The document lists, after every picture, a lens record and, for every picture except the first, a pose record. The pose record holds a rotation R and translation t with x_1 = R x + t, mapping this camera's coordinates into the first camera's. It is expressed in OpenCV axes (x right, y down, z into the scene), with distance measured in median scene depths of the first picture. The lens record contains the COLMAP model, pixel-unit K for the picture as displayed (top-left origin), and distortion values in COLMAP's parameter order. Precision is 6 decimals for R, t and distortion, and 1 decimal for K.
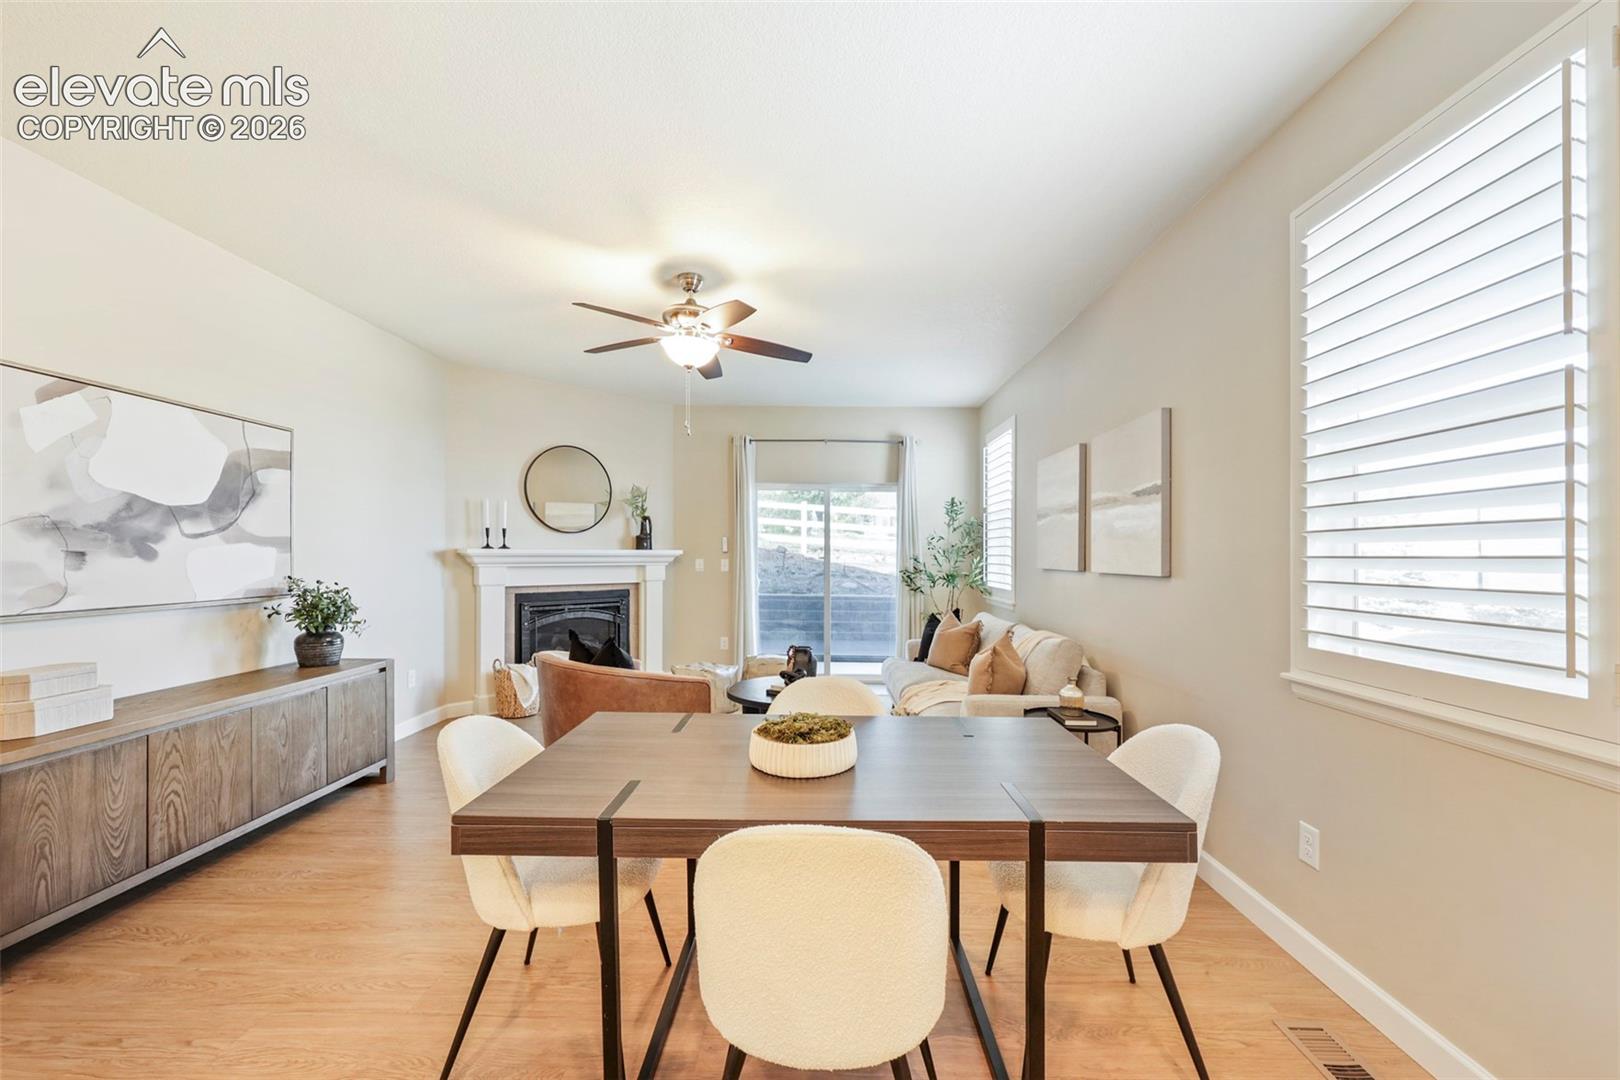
lens RADIAL K [[662.3, 0, 802.4], [0, 662.3, 529.5], [0, 0, 1]] dist [-0.000370, 0.000103]
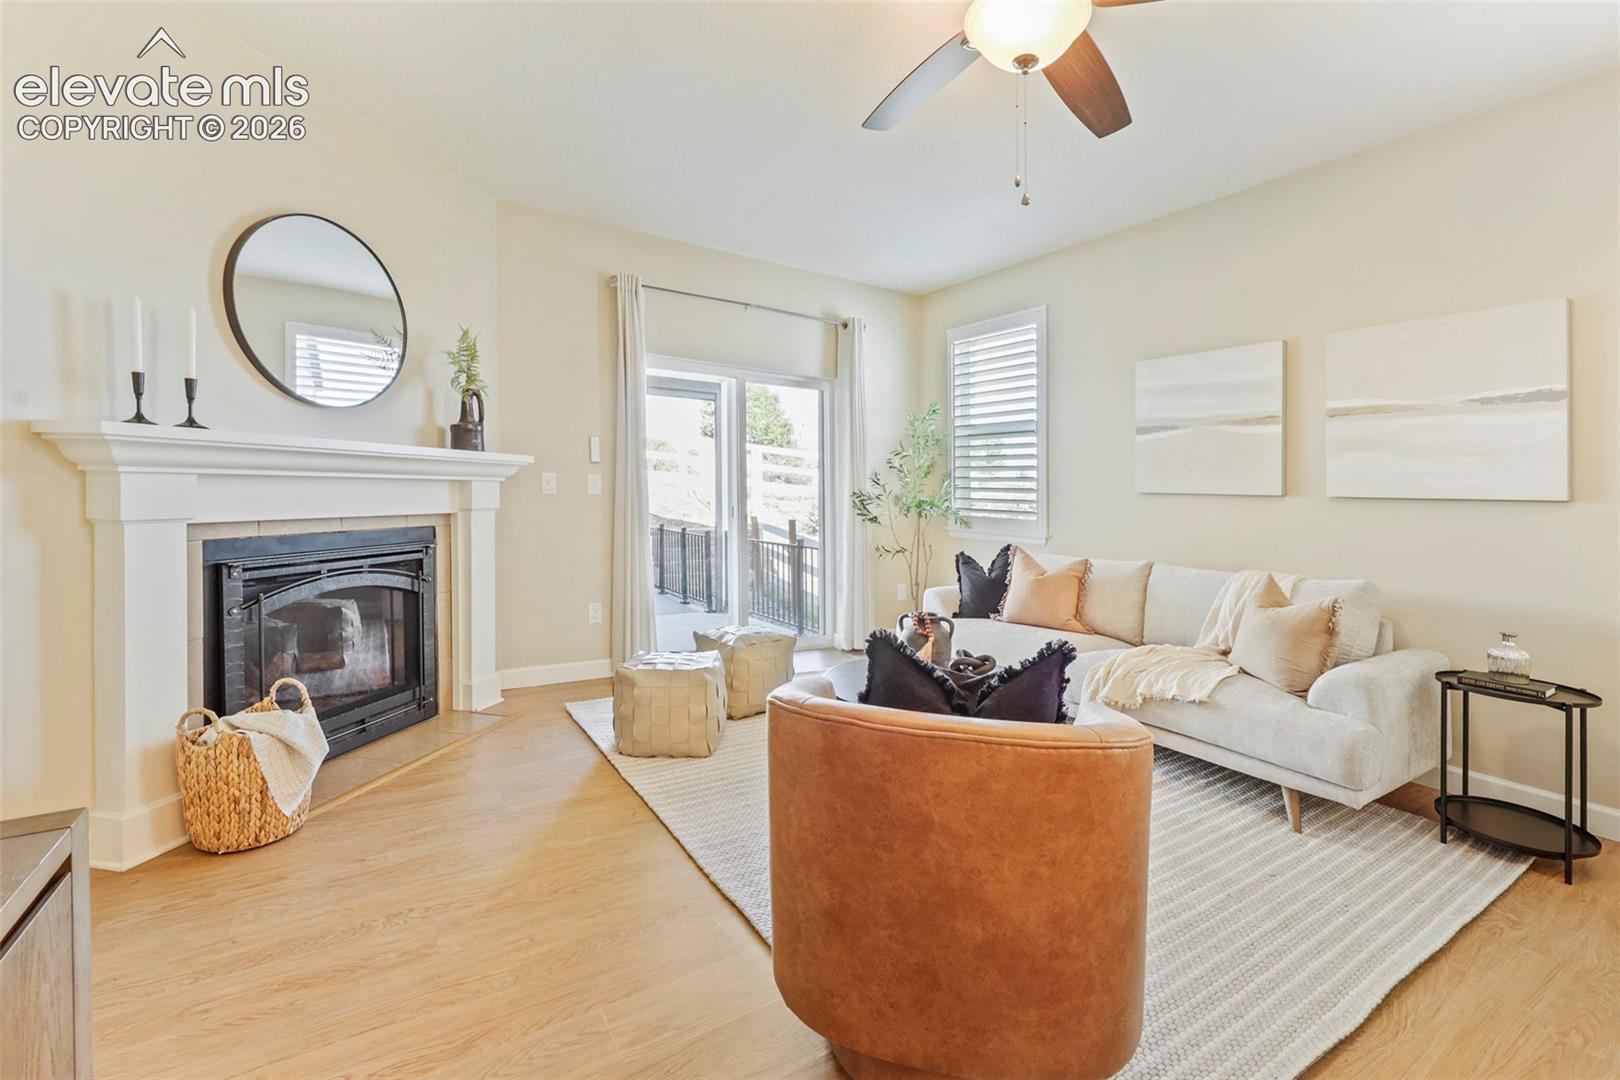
lens RADIAL K [[675.9, 0, 837.4], [0, 675.9, 494.9], [0, 0, 1]] dist [-0.030953, 0.000042]
pose [[0.809595, 0.010552, 0.586894, -0.366239], [-0.041824, 0.998334, 0.039746, 0.036420], [-0.585497, -0.056724, 0.808688, 0.453779]]
